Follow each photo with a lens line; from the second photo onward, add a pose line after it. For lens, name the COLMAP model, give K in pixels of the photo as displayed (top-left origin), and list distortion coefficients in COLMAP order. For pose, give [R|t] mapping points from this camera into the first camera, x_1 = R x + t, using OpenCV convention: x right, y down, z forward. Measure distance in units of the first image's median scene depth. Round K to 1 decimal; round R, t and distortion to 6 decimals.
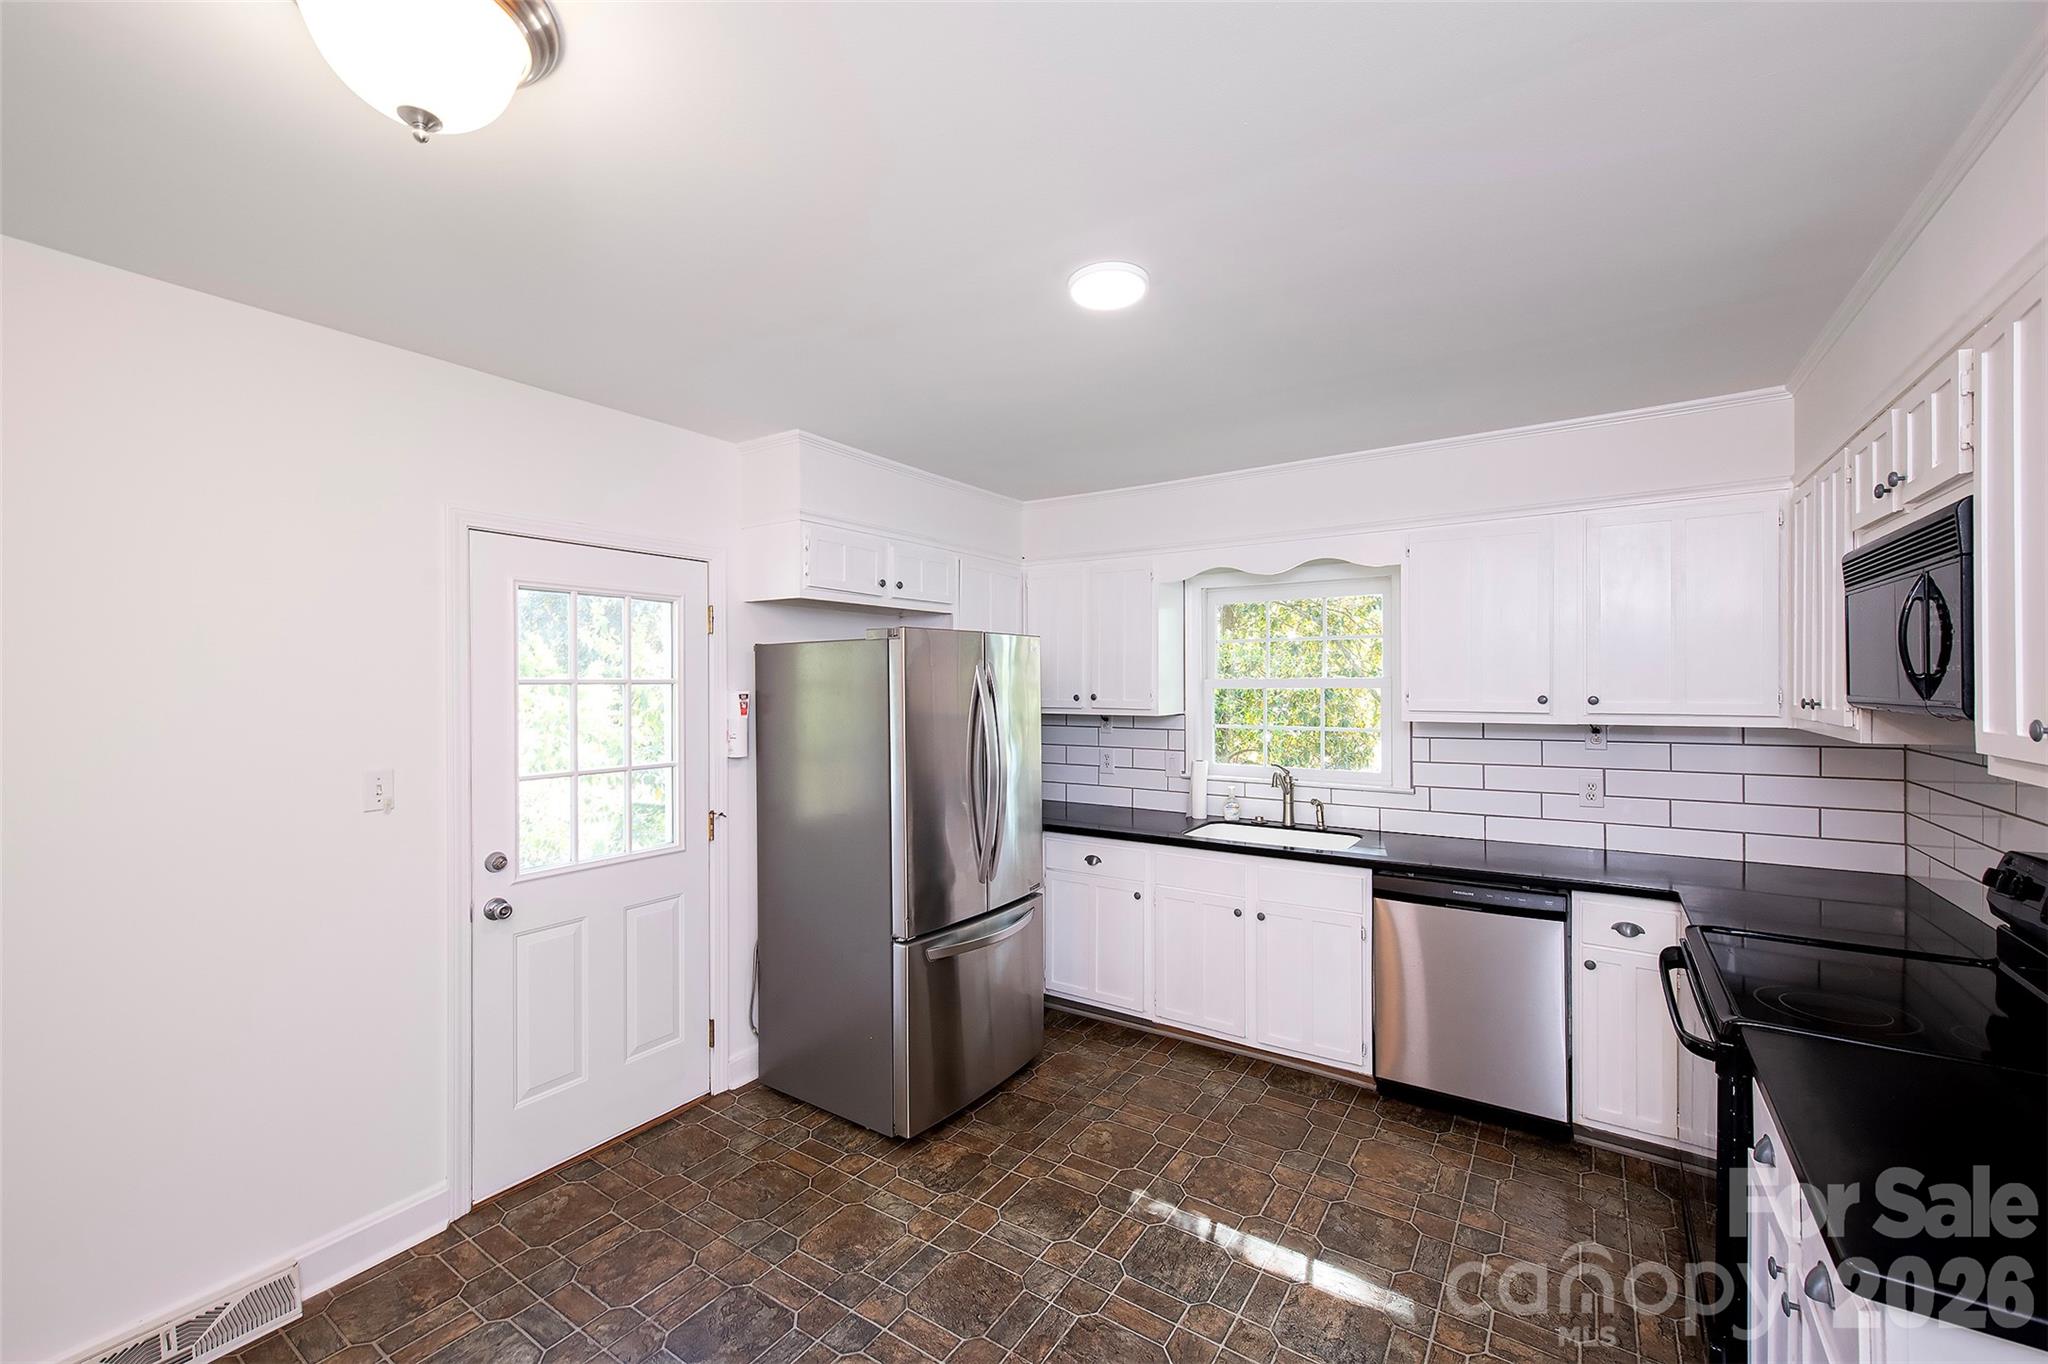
lens RADIAL K [[820.6, 0, 1024.0], [0, 820.6, 682.0], [0, 0, 1]] dist [0.000694, 0.000047]
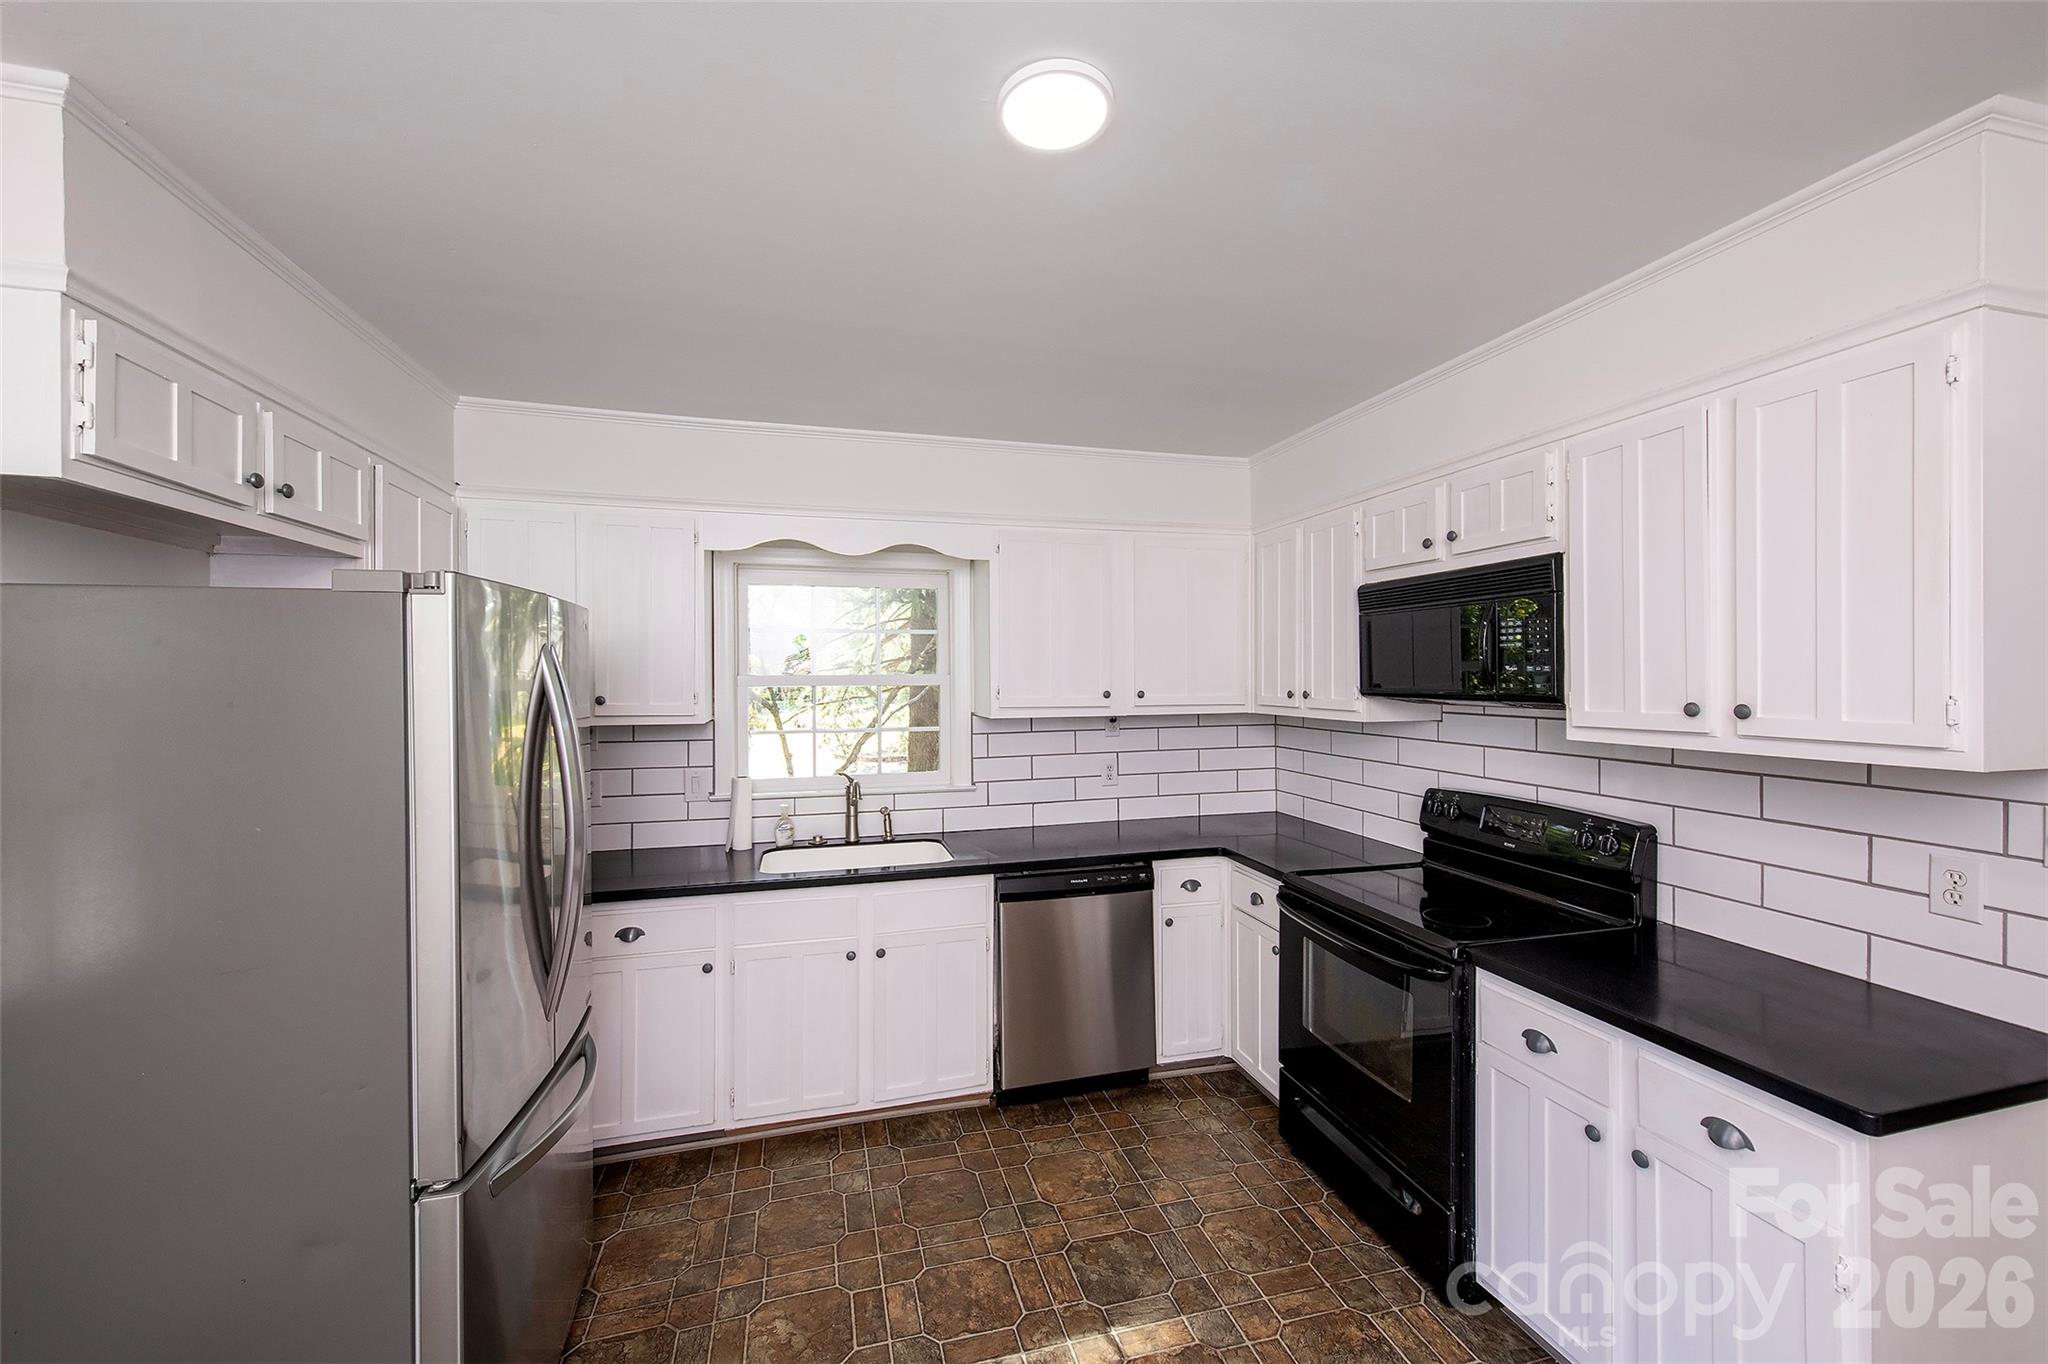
lens RADIAL K [[805.6, 0, 1027.0], [0, 805.6, 673.0], [0, 0, 1]] dist [0.004206, -0.000080]
pose [[0.649252, 0.005556, 0.760553, -0.258781], [0.001531, 0.999962, -0.008612, 0.001609], [-0.760572, 0.006756, 0.649218, 0.345721]]
